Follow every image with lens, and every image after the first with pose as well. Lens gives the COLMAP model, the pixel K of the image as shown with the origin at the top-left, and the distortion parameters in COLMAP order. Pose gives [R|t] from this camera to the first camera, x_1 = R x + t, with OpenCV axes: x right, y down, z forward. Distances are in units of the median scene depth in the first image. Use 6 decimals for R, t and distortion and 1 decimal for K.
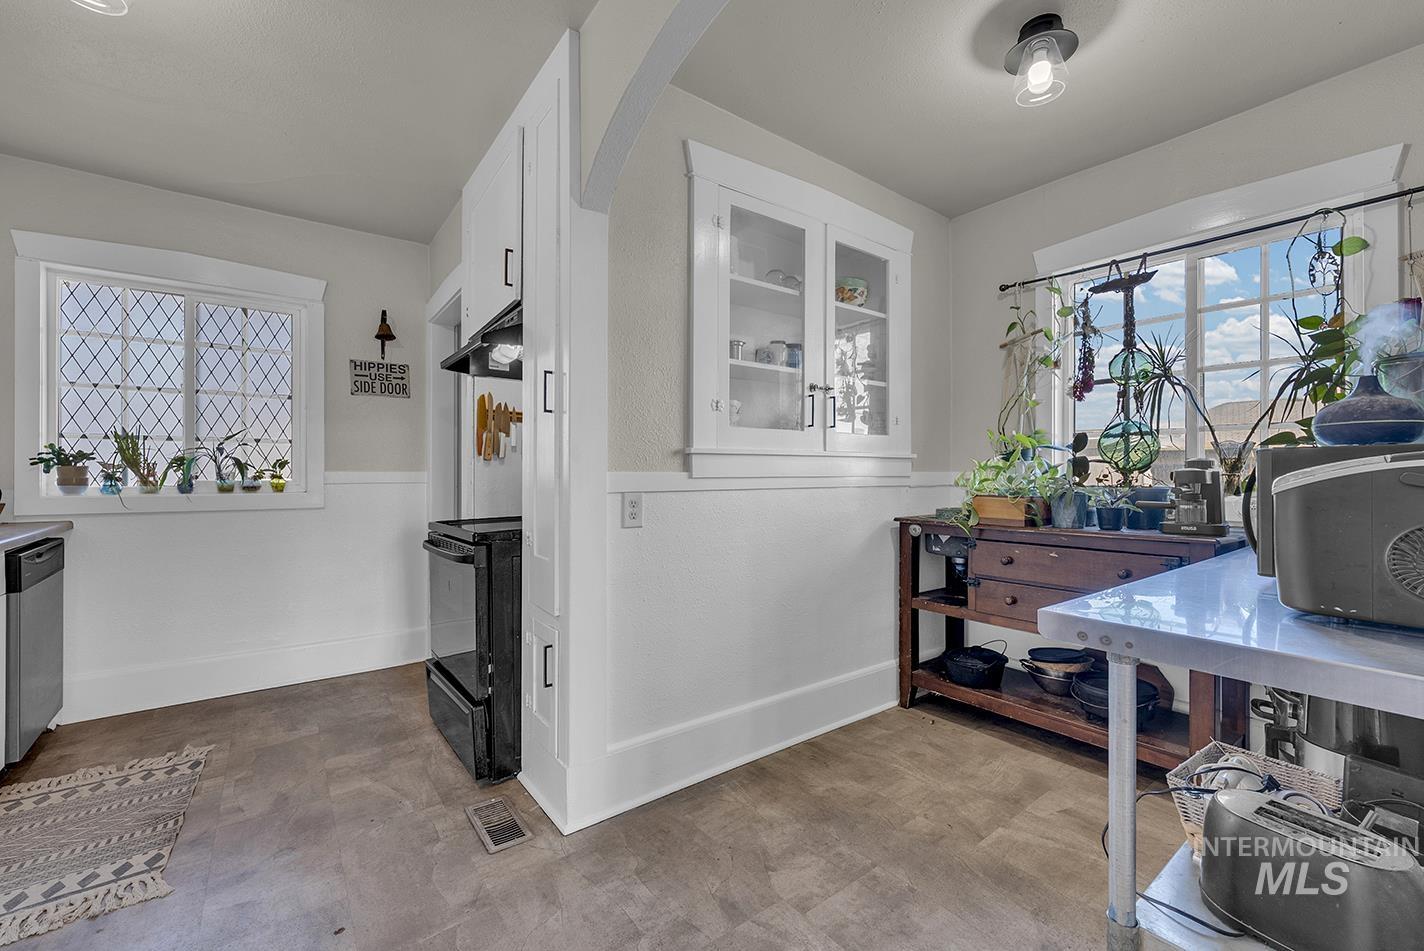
lens RADIAL K [[584.0, 0, 711.9], [0, 584.0, 473.4], [0, 0, 1]] dist [-0.000847, -0.000250]
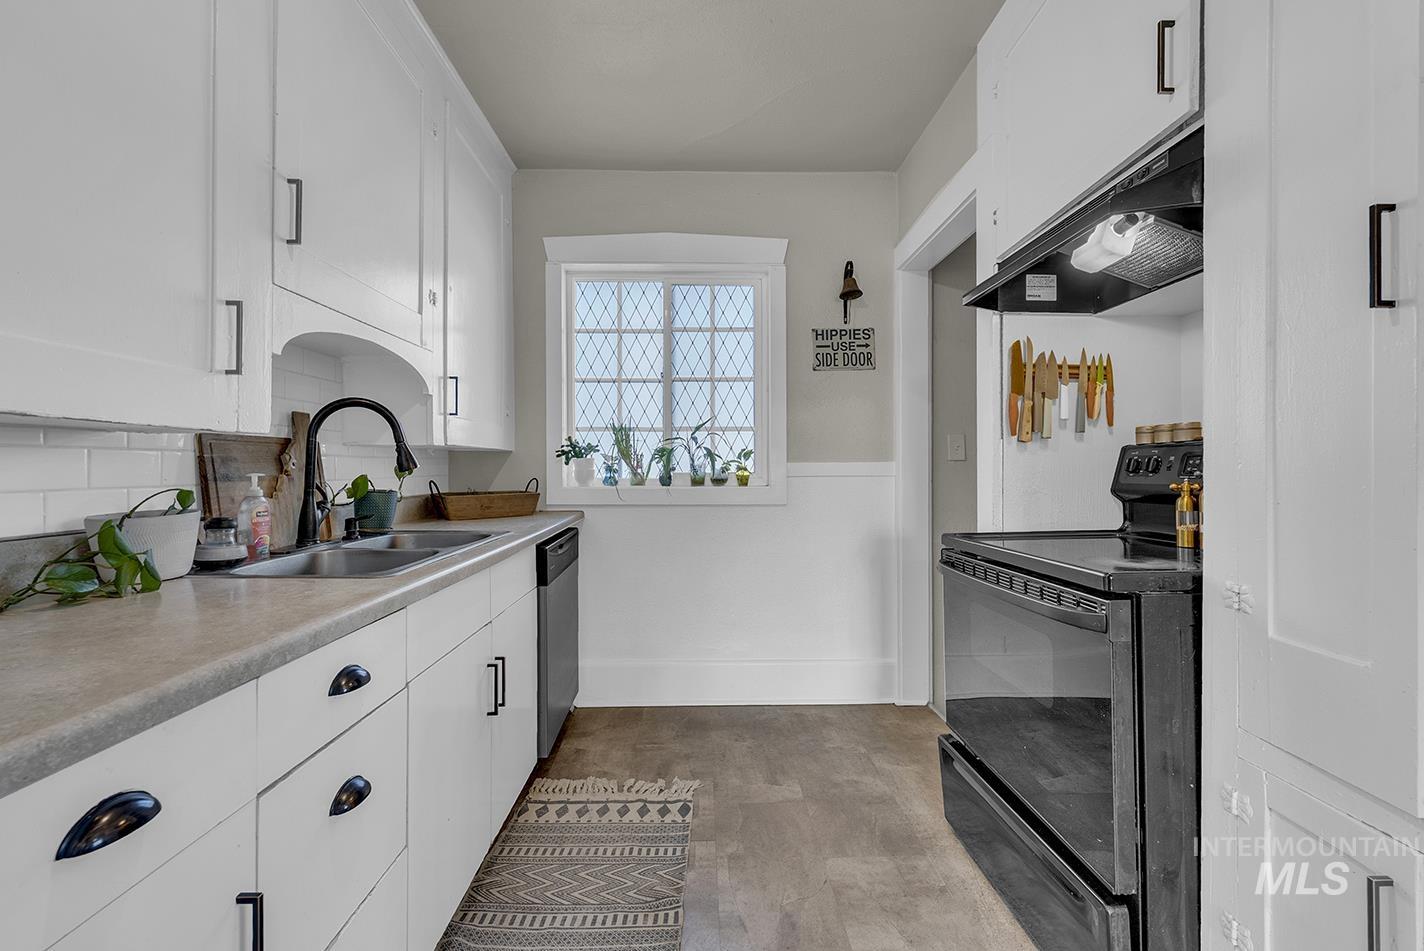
lens RADIAL K [[584.0, 0, 703.6], [0, 584.0, 467.0], [0, 0, 1]] dist [-0.000847, -0.000250]
pose [[0.805911, -0.003291, -0.592028, -0.300027], [0.004501, 0.999990, 0.000568, 0.003351], [0.592020, -0.003122, 0.805917, 0.279469]]
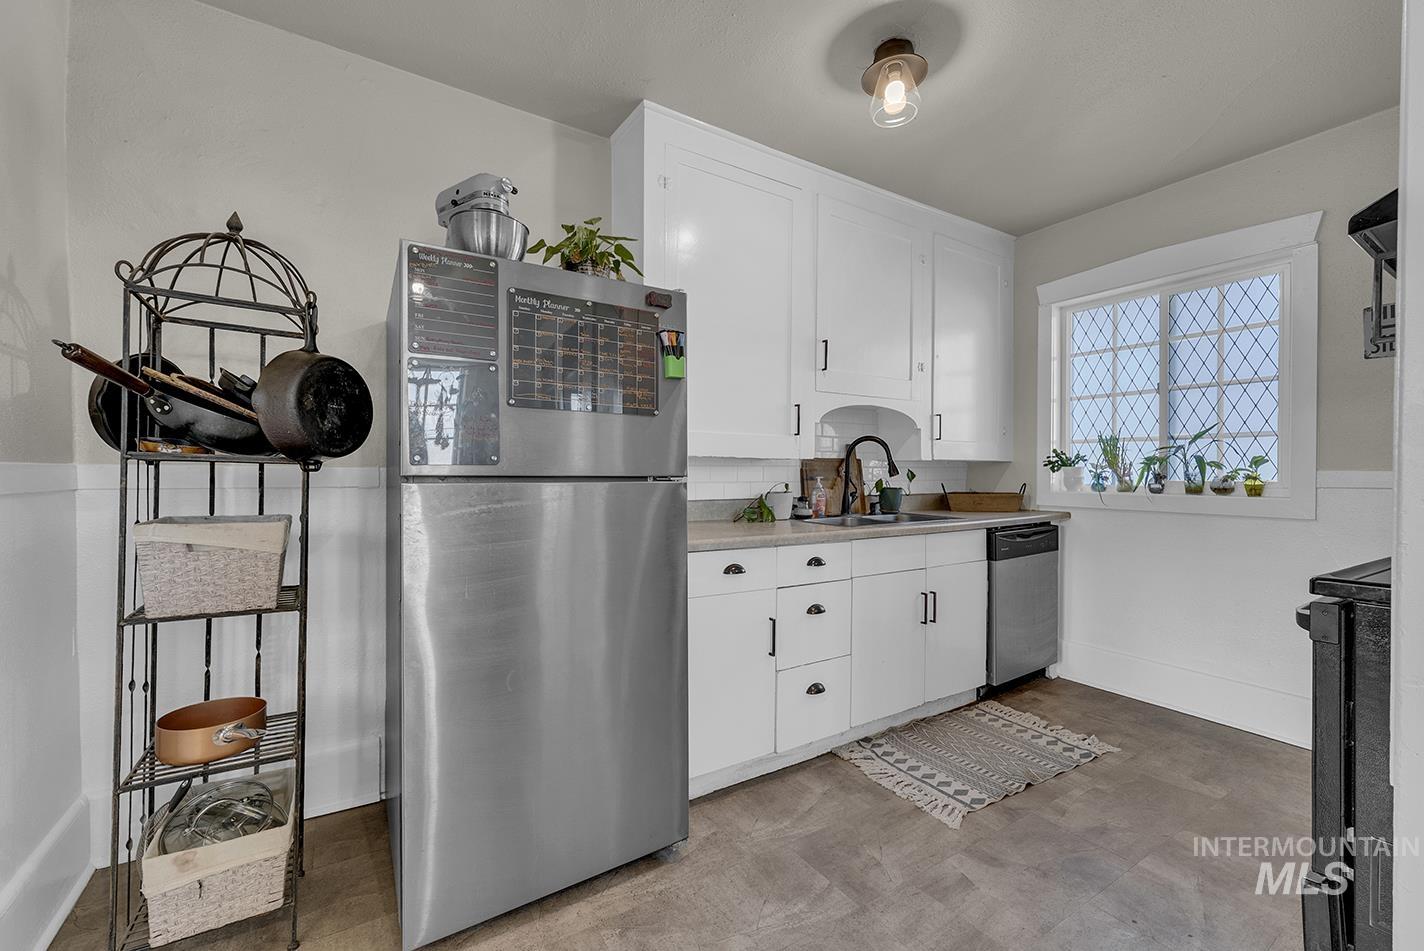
lens RADIAL K [[584.0, 0, 713.8], [0, 584.0, 480.1], [0, 0, 1]] dist [-0.000847, -0.000250]
pose [[-0.089146, 0.012428, -0.995941, 0.161837], [-0.000837, 0.999921, 0.012552, 0.000041], [0.996018, 0.001952, -0.089129, 0.359618]]
